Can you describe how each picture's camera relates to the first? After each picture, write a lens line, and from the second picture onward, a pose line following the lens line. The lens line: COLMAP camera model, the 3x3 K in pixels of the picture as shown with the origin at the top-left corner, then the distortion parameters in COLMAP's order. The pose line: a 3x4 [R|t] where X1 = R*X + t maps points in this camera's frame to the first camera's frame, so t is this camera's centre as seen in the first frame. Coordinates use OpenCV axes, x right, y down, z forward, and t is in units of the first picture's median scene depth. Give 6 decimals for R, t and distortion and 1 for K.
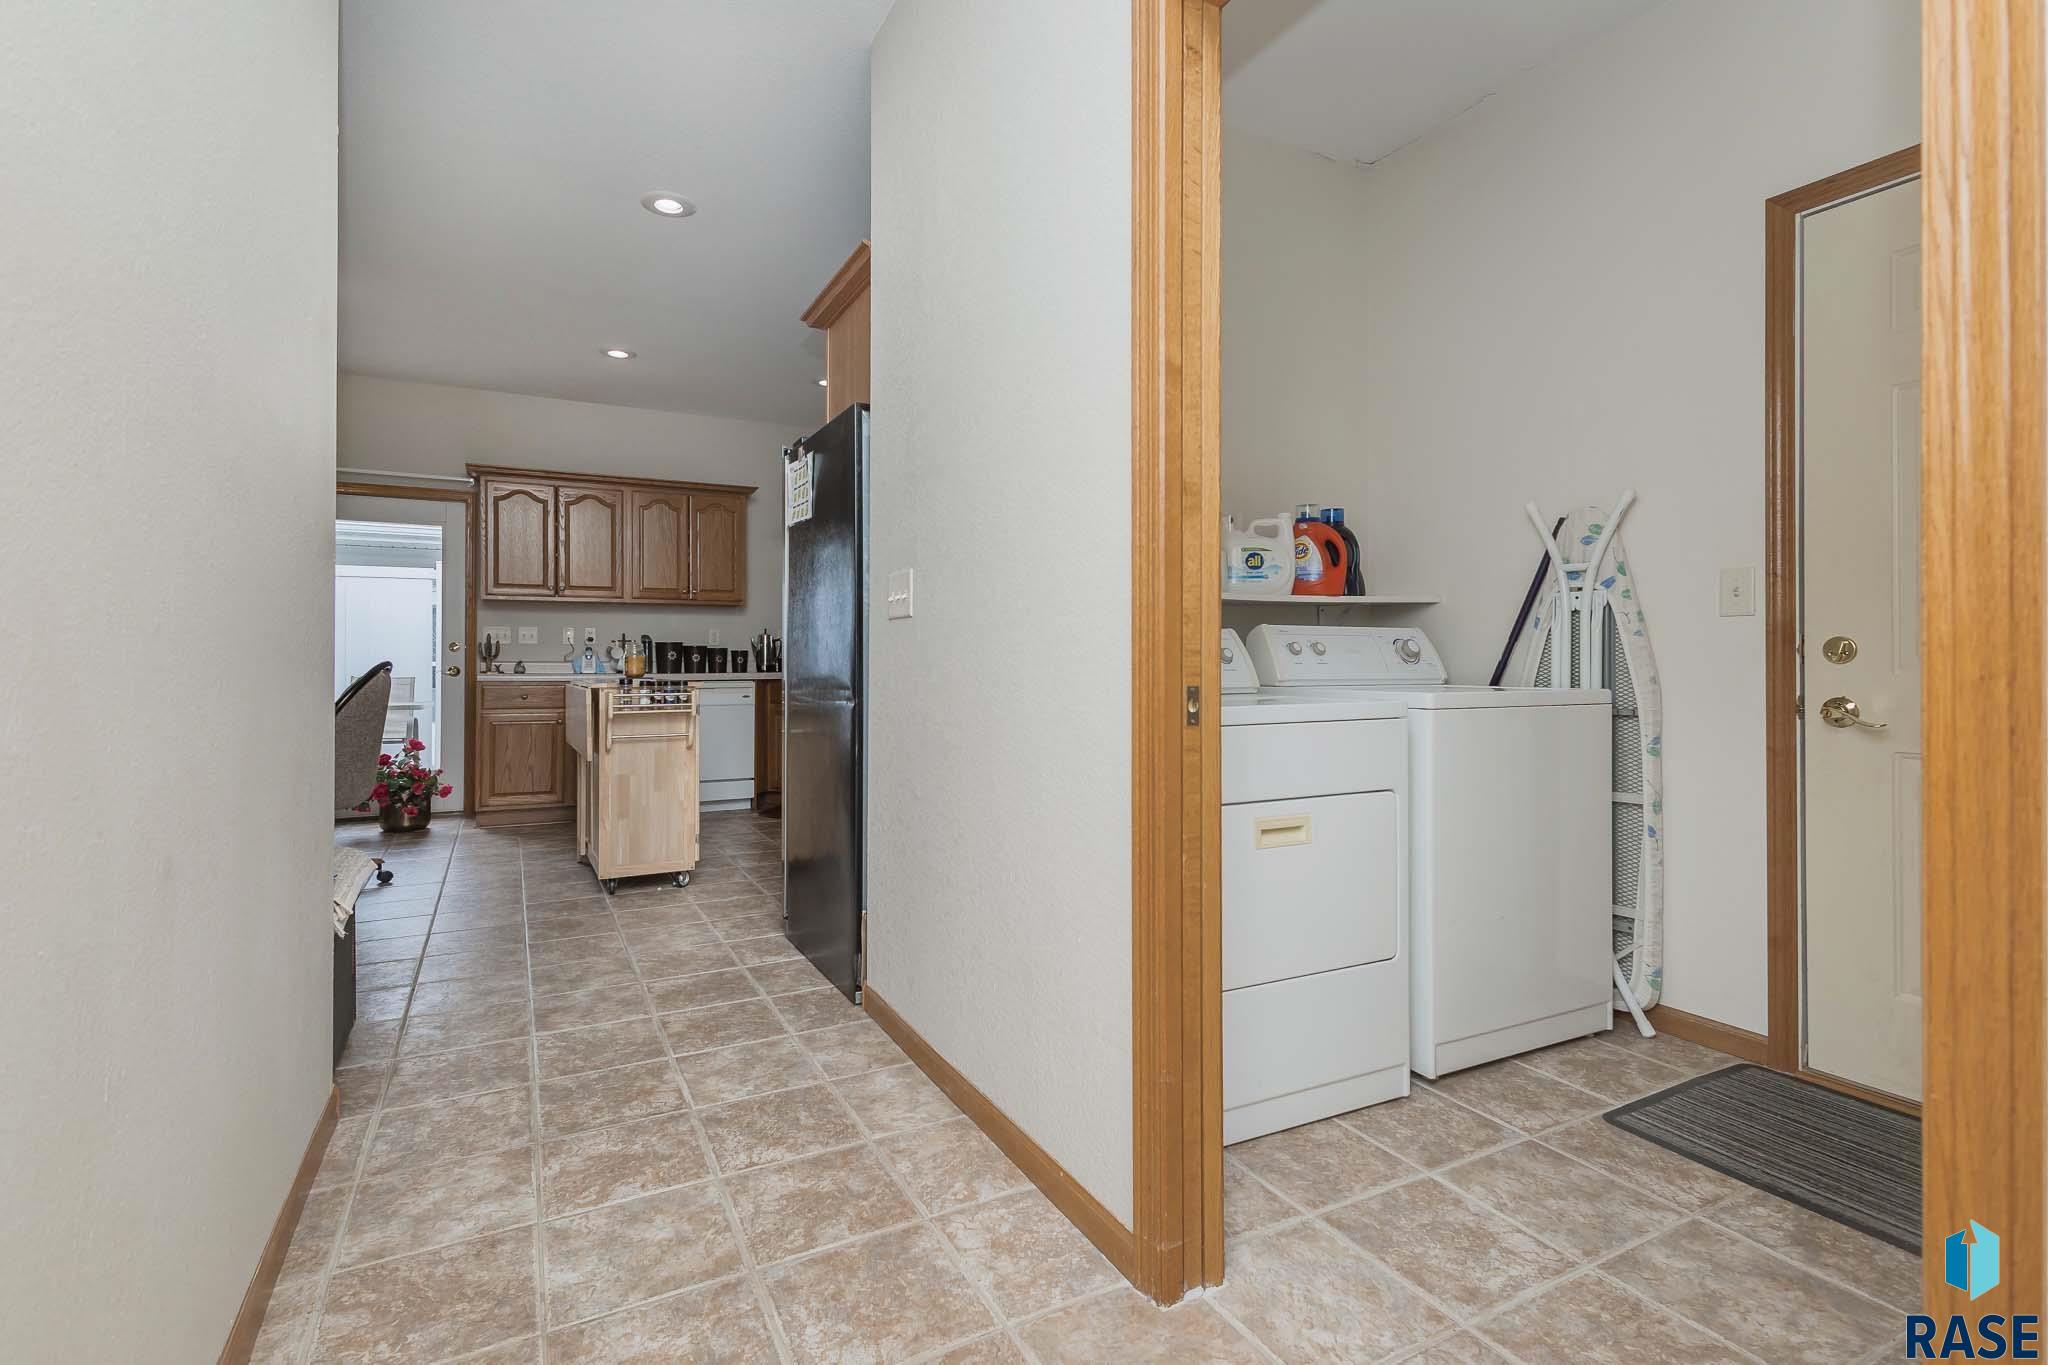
lens RADIAL K [[946.0, 0, 1015.2], [0, 946.0, 669.4], [0, 0, 1]] dist [0.010420, -0.001761]
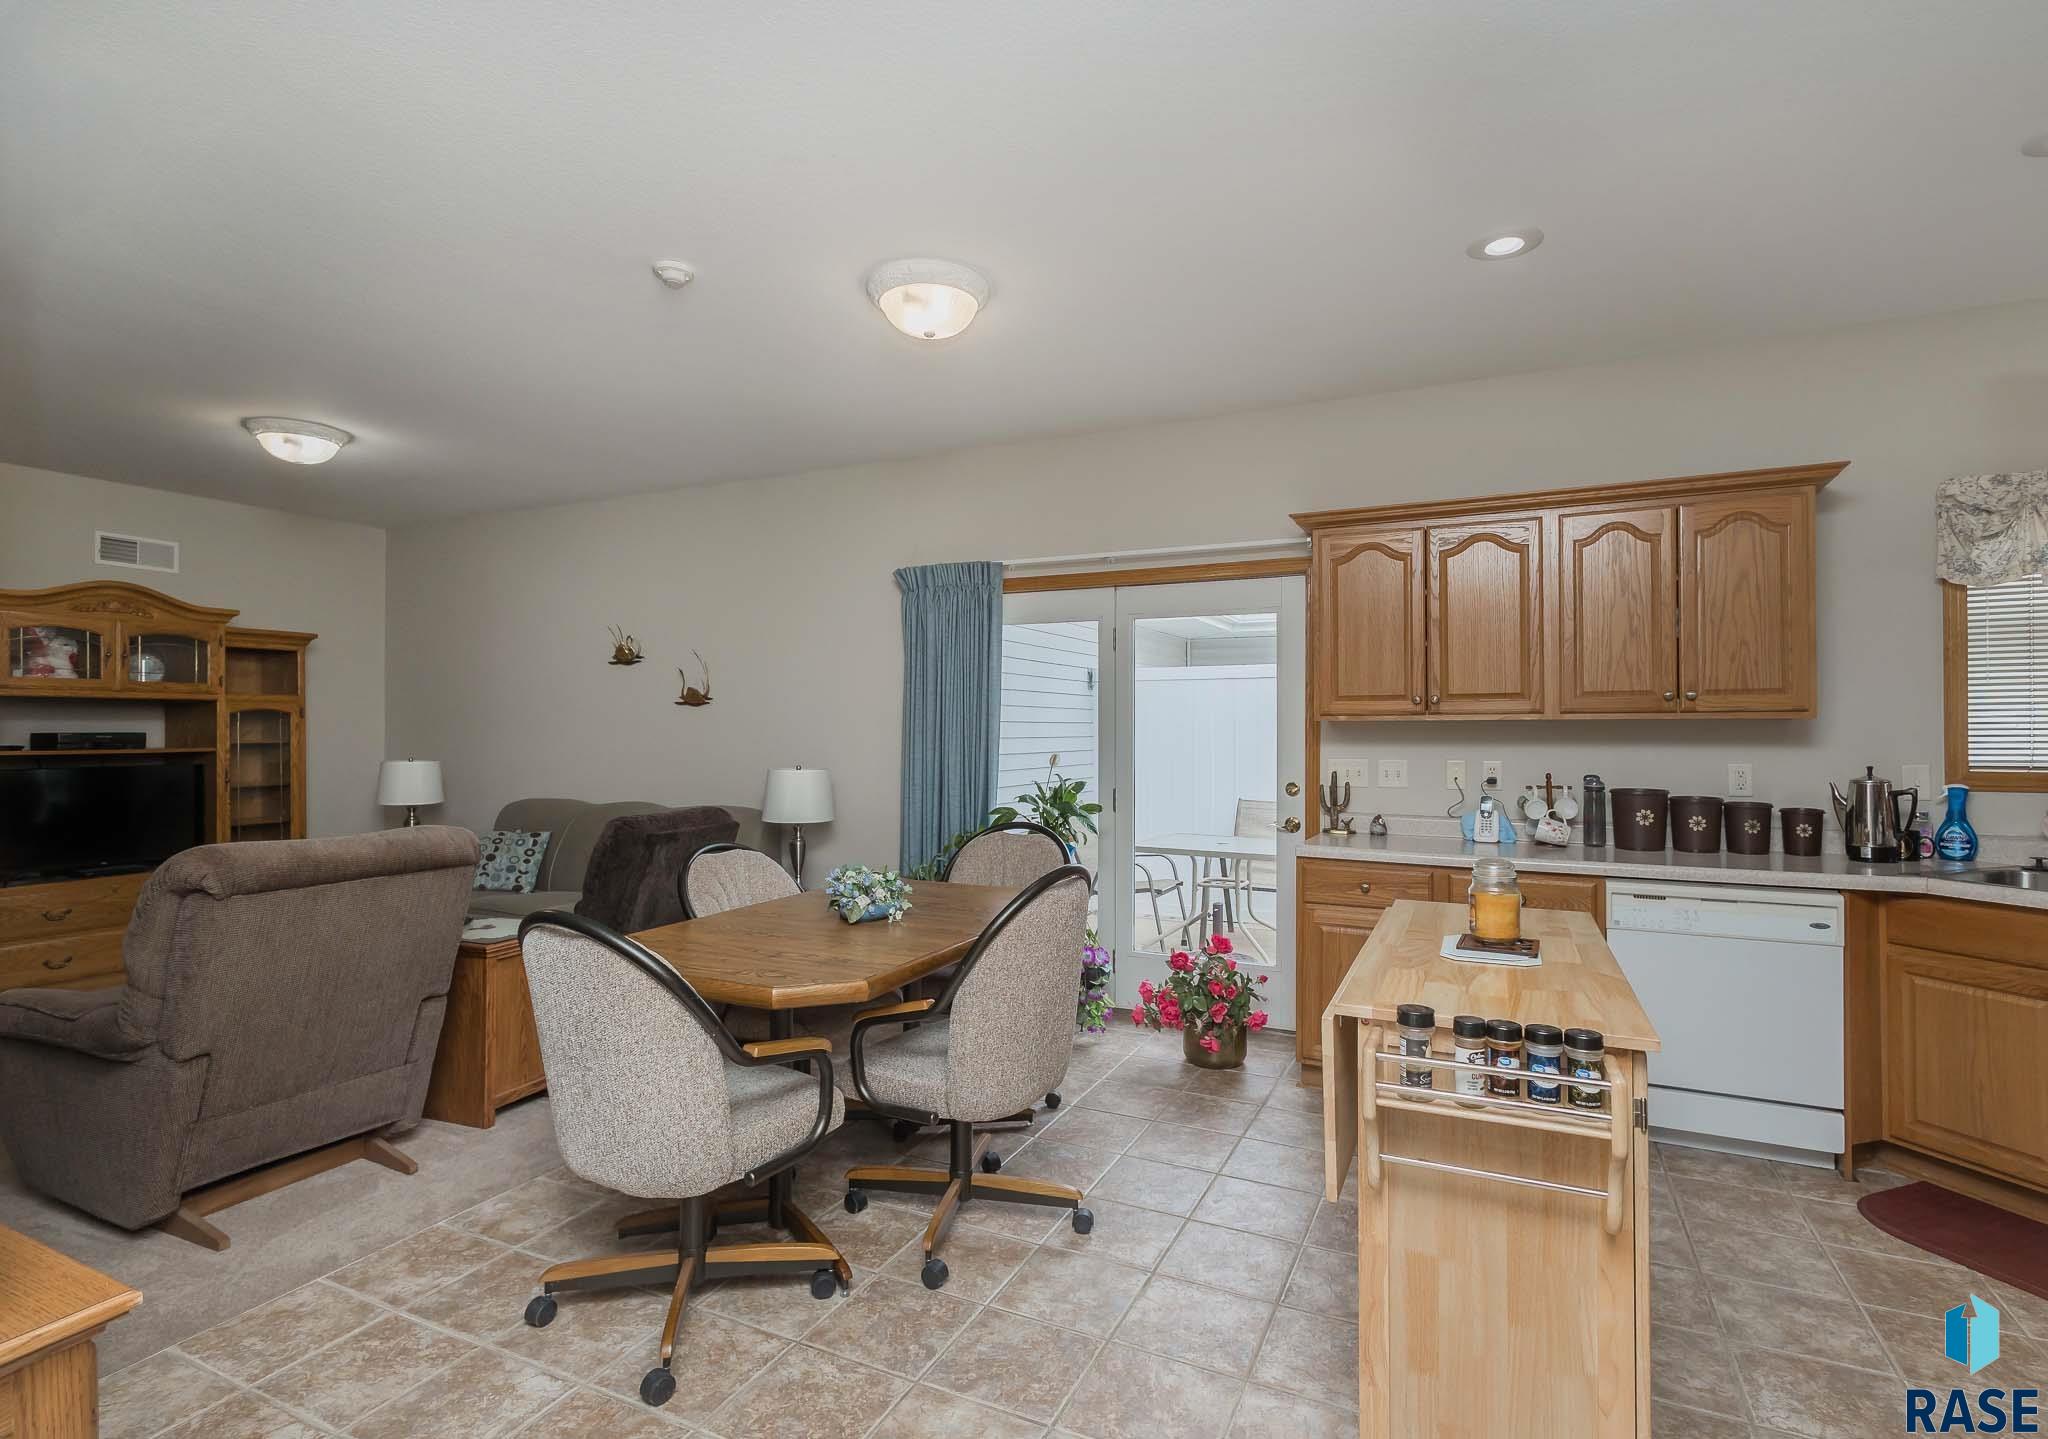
lens RADIAL K [[1035.6, 0, 1023.7], [0, 1035.6, 718.6], [0, 0, 1]] dist [0.014707, 0.001701]
pose [[0.598008, -0.007372, -0.801456, -0.111268], [-0.004372, 0.999913, -0.012460, -0.062805], [0.801478, 0.010955, 0.597924, 0.398548]]
